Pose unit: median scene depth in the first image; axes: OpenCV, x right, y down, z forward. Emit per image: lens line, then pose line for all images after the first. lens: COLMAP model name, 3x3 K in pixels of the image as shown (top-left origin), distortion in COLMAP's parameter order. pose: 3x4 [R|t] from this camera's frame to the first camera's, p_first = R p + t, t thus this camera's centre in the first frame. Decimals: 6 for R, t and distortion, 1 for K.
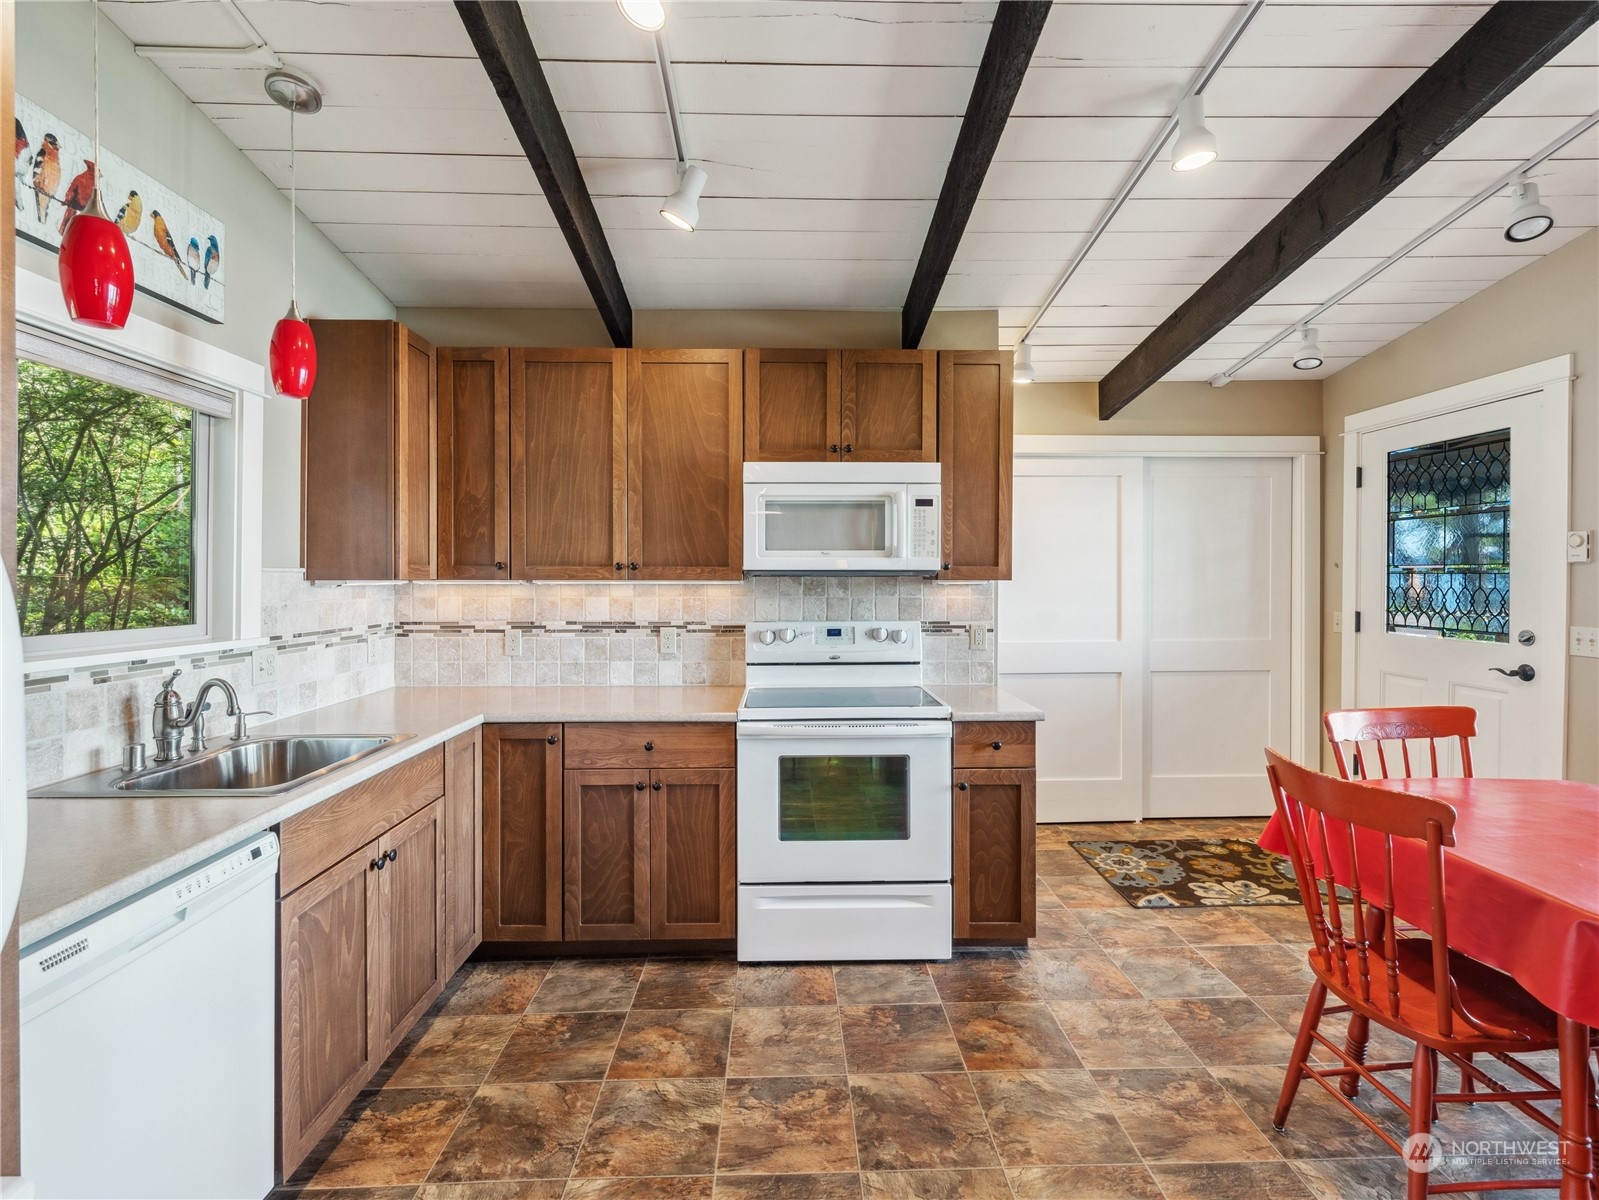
lens RADIAL K [[747.6, 0, 796.5], [0, 747.6, 581.9], [0, 0, 1]] dist [0.000189, -0.000426]
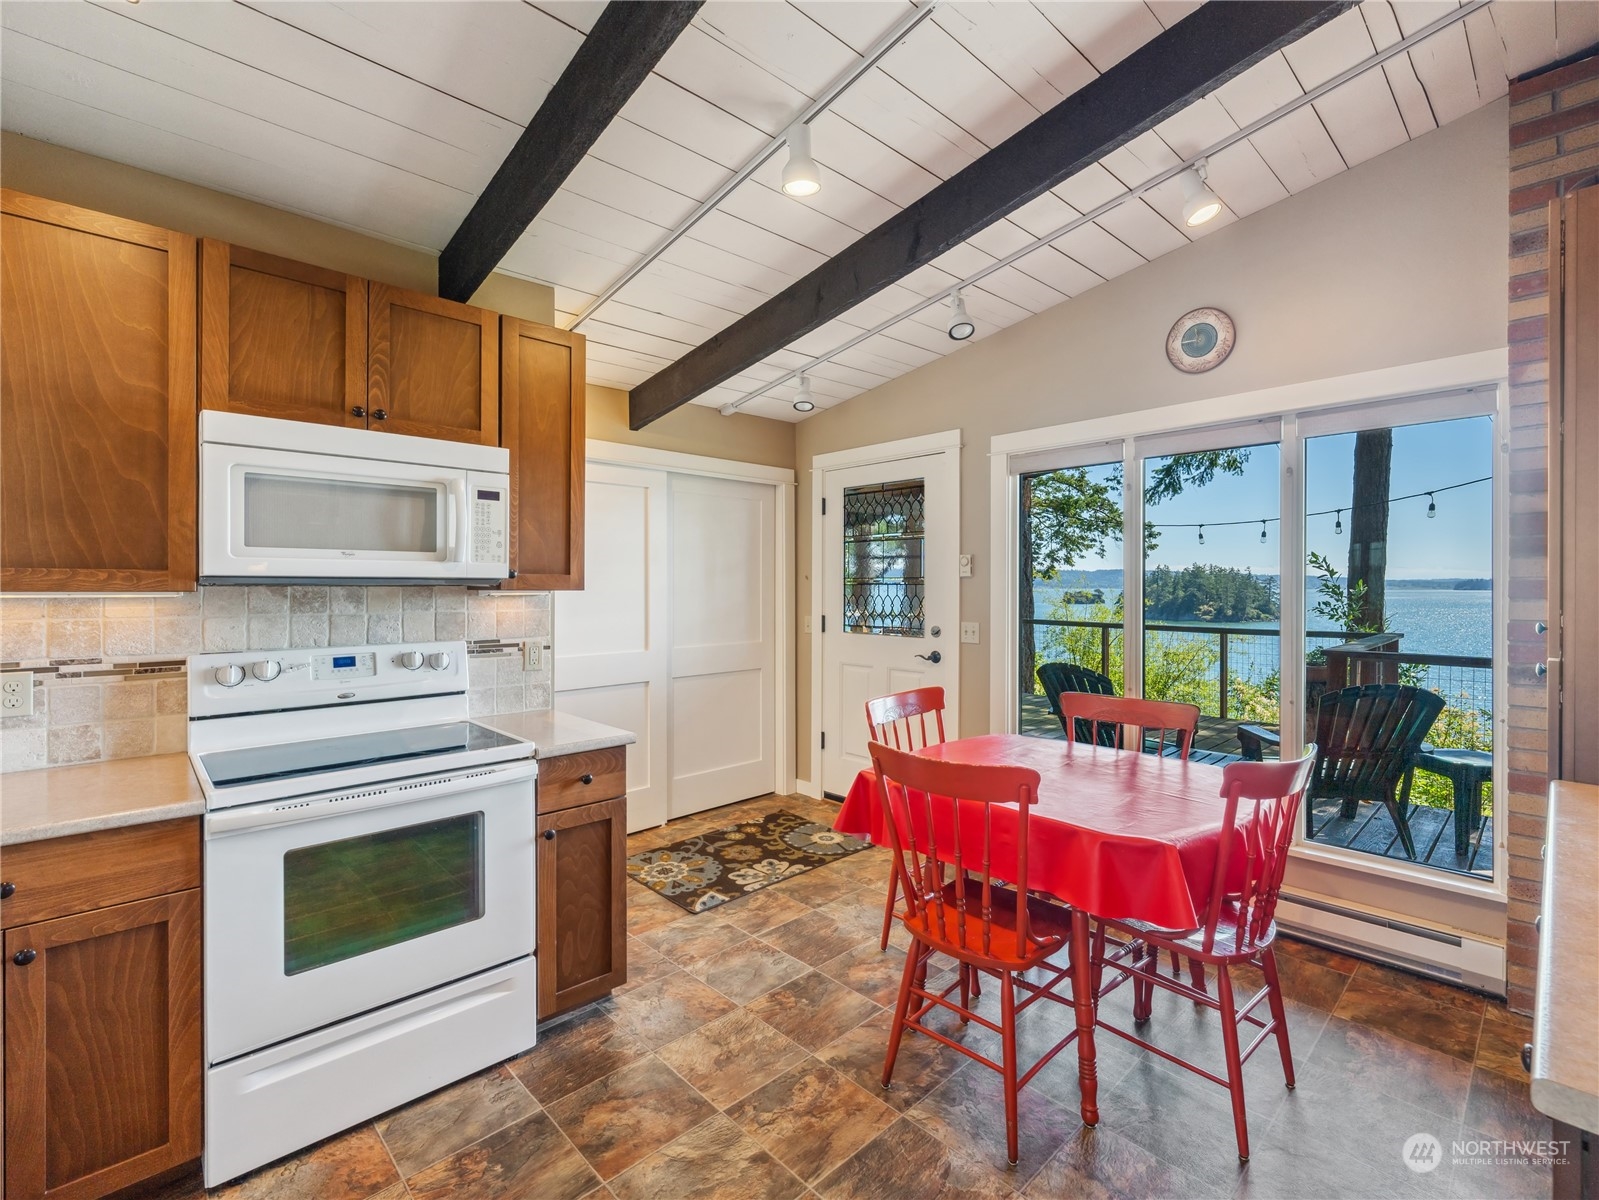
lens RADIAL K [[729.7, 0, 802.5], [0, 729.7, 587.9], [0, 0, 1]] dist [-0.001478, -0.000511]
pose [[0.741826, 0.000010, 0.670593, -0.105734], [0.004940, 0.999973, -0.005481, 0.000964], [-0.670574, 0.007378, 0.741806, 0.176800]]
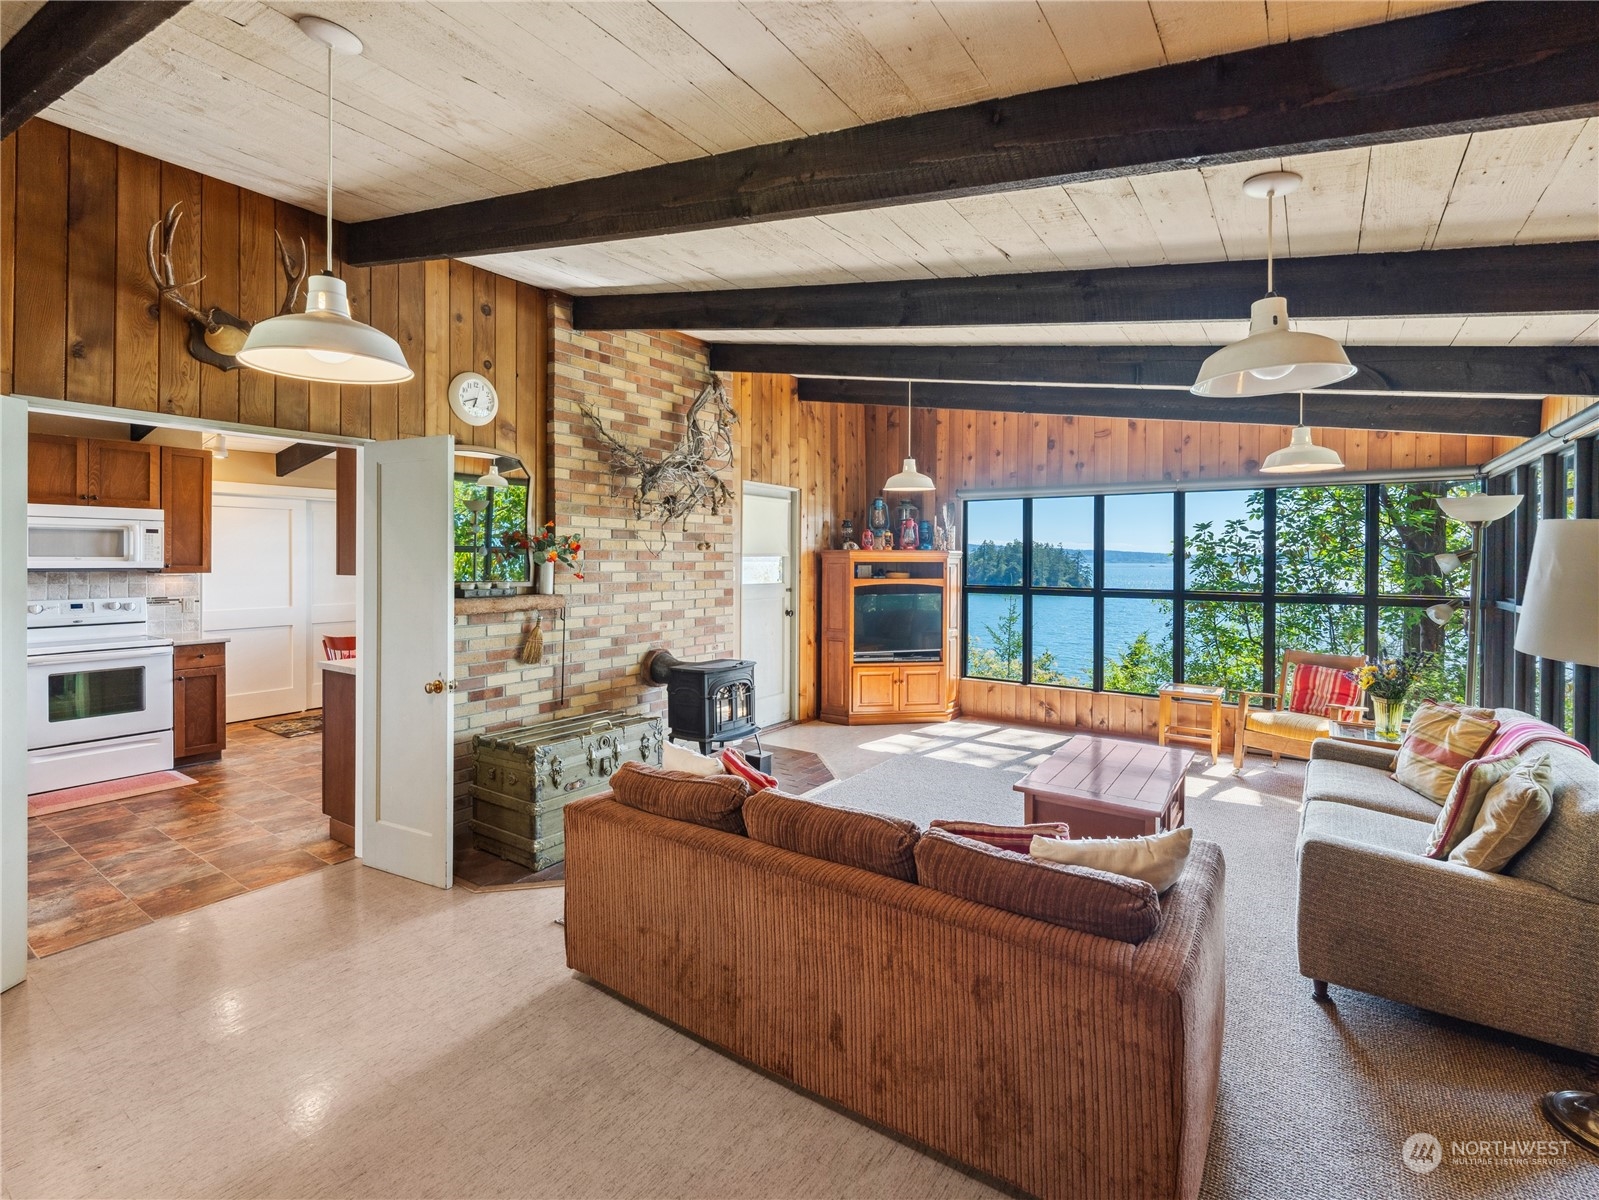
lens RADIAL K [[742.5, 0, 798.6], [0, 742.5, 563.5], [0, 0, 1]] dist [-0.000706, -0.000203]
pose [[0.589486, -0.001087, 0.807778, -0.353122], [0.003051, 0.999995, -0.000881, -0.019754], [-0.807773, 0.002984, 0.589486, -1.310140]]
